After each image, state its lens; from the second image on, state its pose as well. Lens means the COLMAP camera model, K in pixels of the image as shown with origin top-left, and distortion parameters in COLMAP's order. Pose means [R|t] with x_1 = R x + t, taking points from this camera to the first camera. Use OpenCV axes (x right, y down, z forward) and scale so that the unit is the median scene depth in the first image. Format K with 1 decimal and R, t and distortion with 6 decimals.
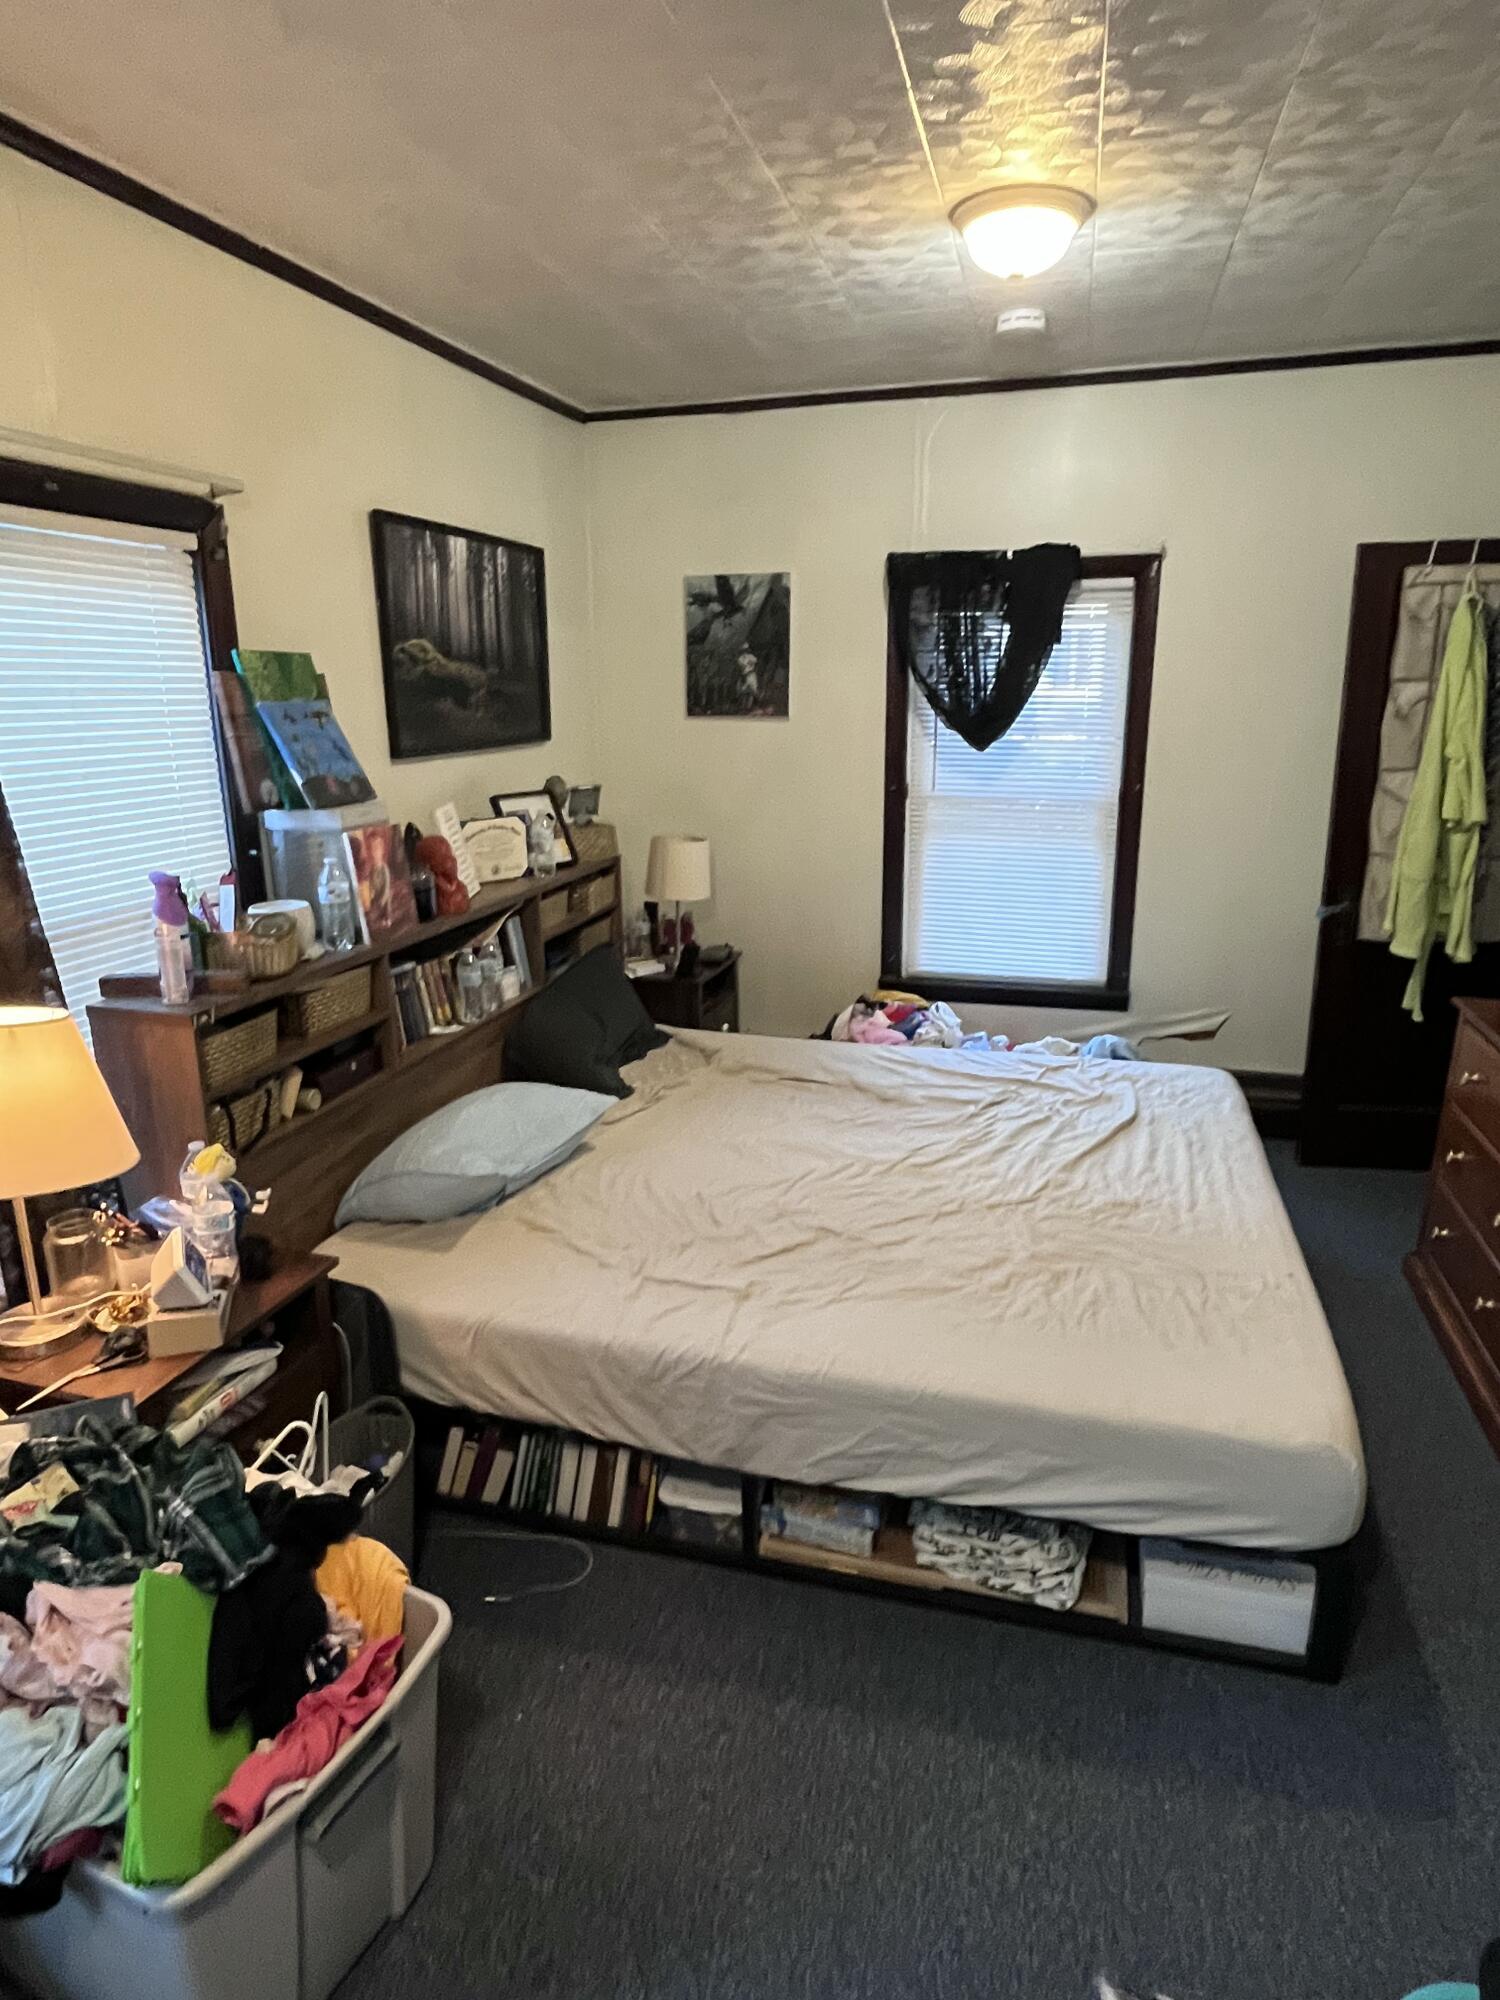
lens RADIAL K [[1165.9, 0, 750.0], [0, 1165.9, 1000.0], [0, 0, 1]] dist [-0.001321, -0.001097]
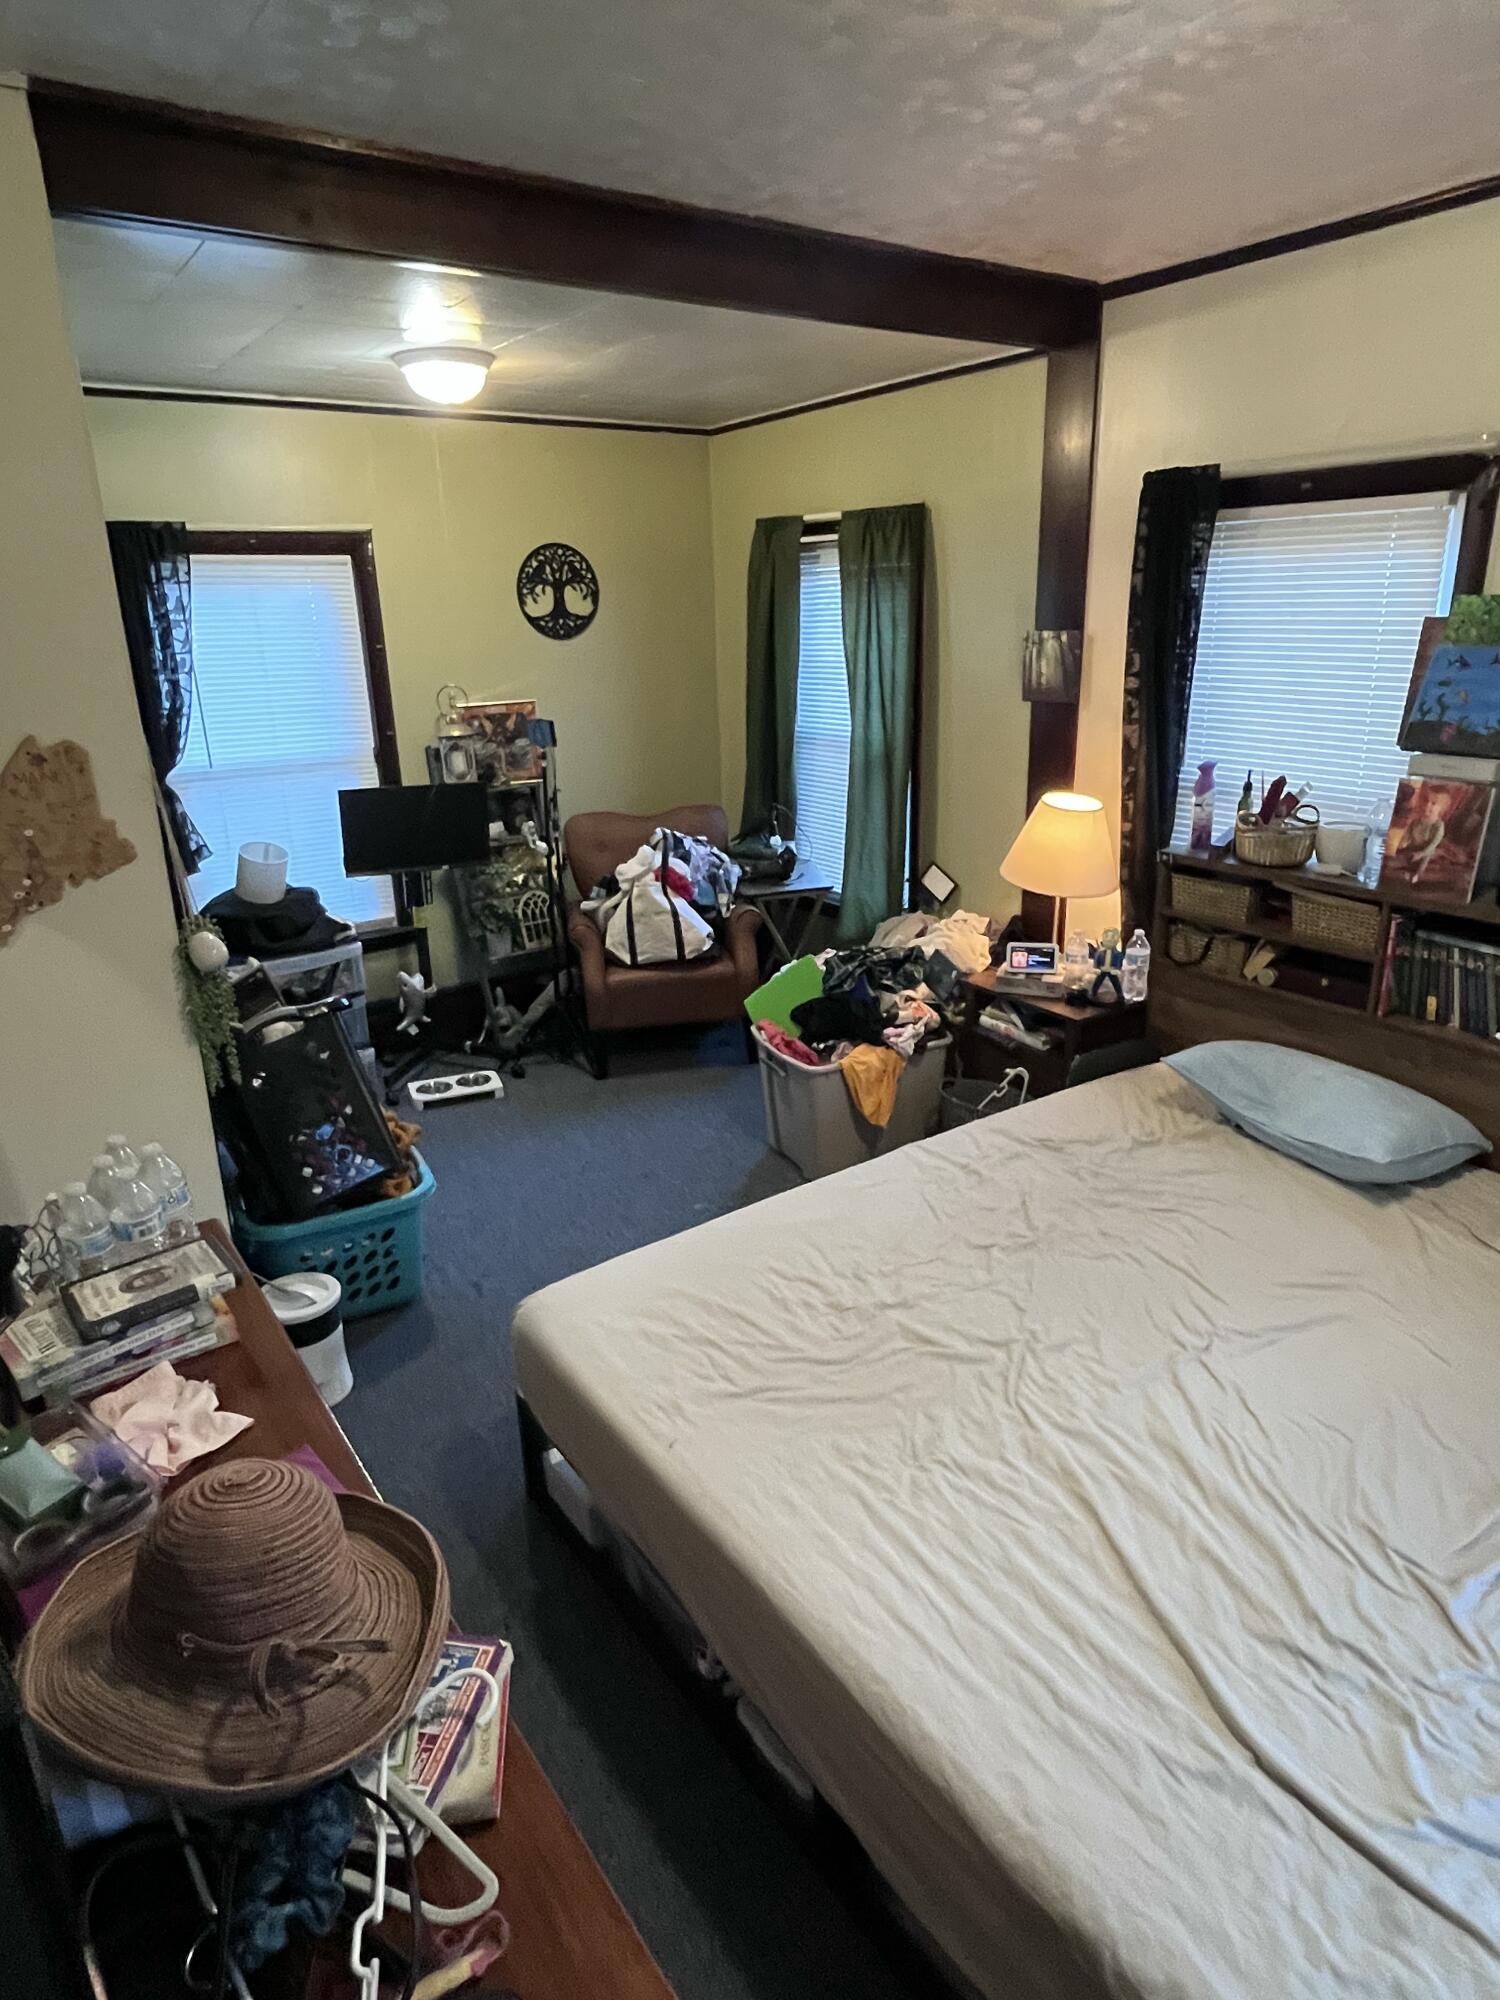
lens RADIAL K [[1165.9, 0, 750.0], [0, 1165.9, 1000.0], [0, 0, 1]] dist [-0.001321, -0.001097]
pose [[-0.633366, 0.276676, -0.722702, 0.818144], [-0.167188, 0.862923, 0.476878, -0.369045], [0.755577, 0.422865, -0.500289, 1.164230]]
